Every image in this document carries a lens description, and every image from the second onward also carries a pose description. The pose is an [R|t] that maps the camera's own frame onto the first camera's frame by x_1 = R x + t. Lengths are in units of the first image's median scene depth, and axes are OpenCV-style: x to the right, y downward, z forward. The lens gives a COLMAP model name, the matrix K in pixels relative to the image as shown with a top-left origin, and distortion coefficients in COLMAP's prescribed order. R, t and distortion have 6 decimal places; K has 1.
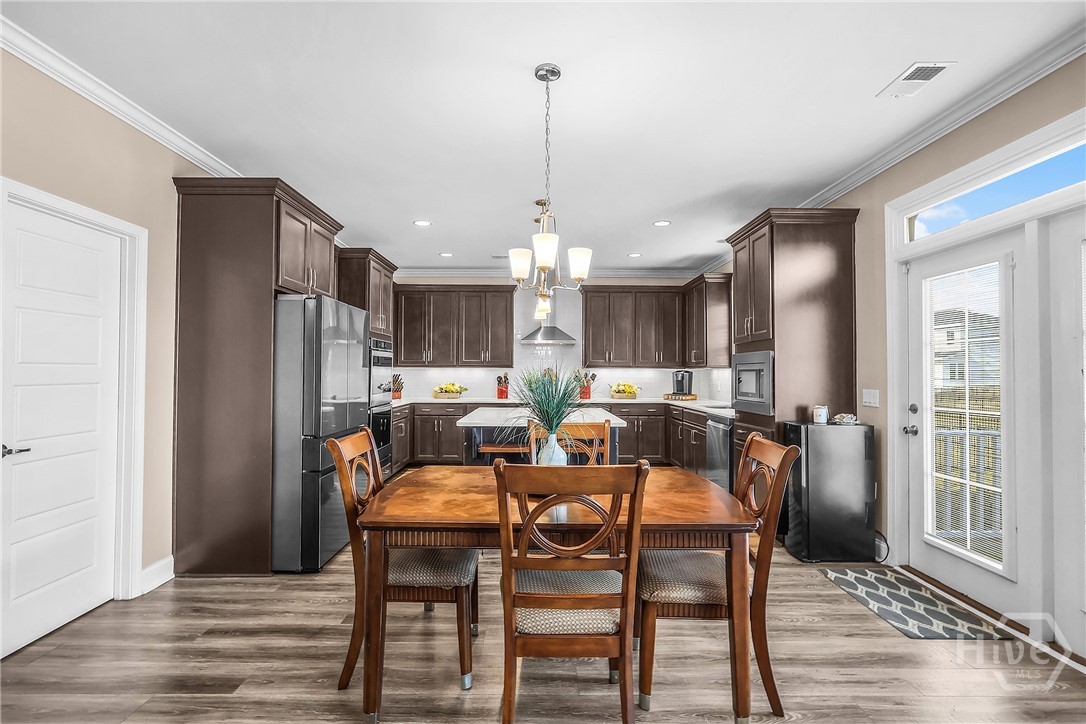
lens RADIAL K [[497.5, 0, 543.0], [0, 497.5, 362.0], [0, 0, 1]] dist [0.001393, 0.000038]
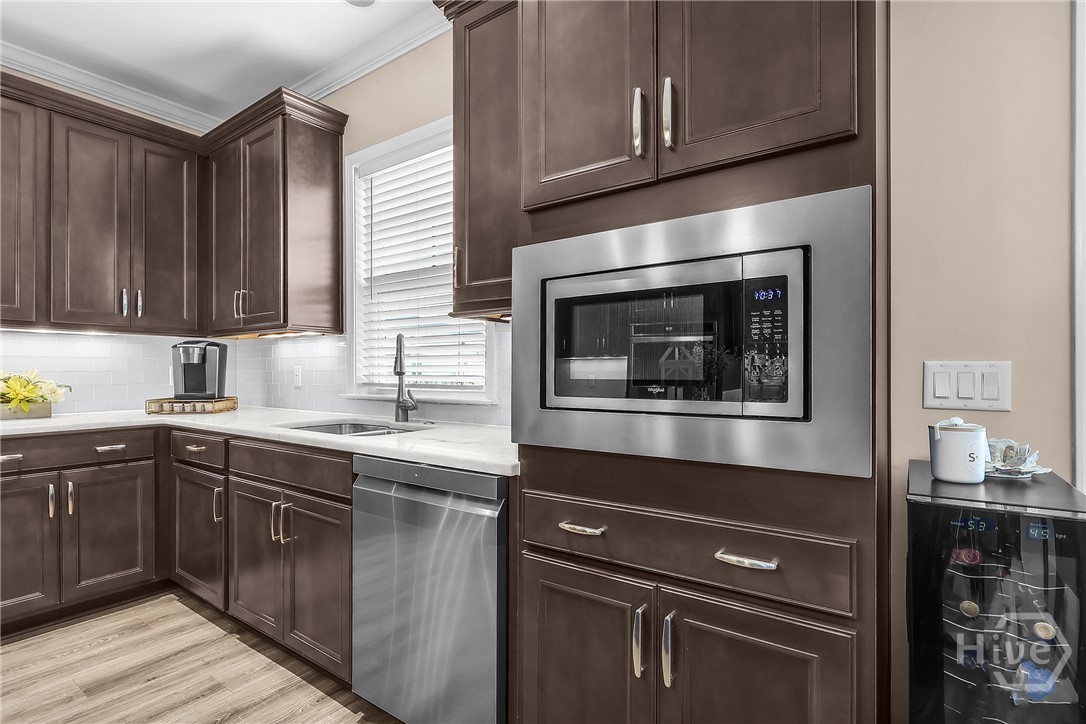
lens RADIAL K [[523.4, 0, 536.4], [0, 523.4, 369.2], [0, 0, 1]] dist [-0.000556, -0.000305]
pose [[0.595370, -0.001779, 0.803450, 0.100006], [-0.014334, 0.999815, 0.012835, 0.032346], [-0.803324, -0.019158, 0.595234, 0.536279]]
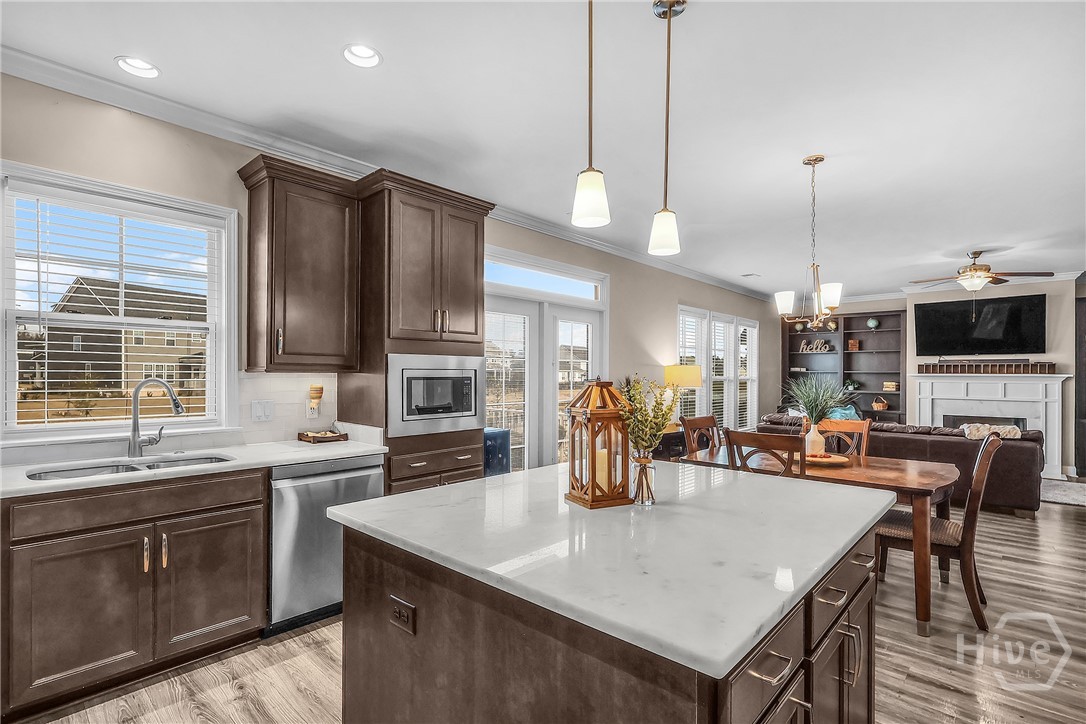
lens RADIAL K [[507.0, 0, 525.8], [0, 507.0, 374.7], [0, 0, 1]] dist [-0.000130, -0.000799]
pose [[-0.713275, -0.002206, 0.700881, -0.138349], [-0.019464, 0.999672, -0.016663, 0.013040], [-0.700614, -0.025527, -0.713084, 0.888361]]
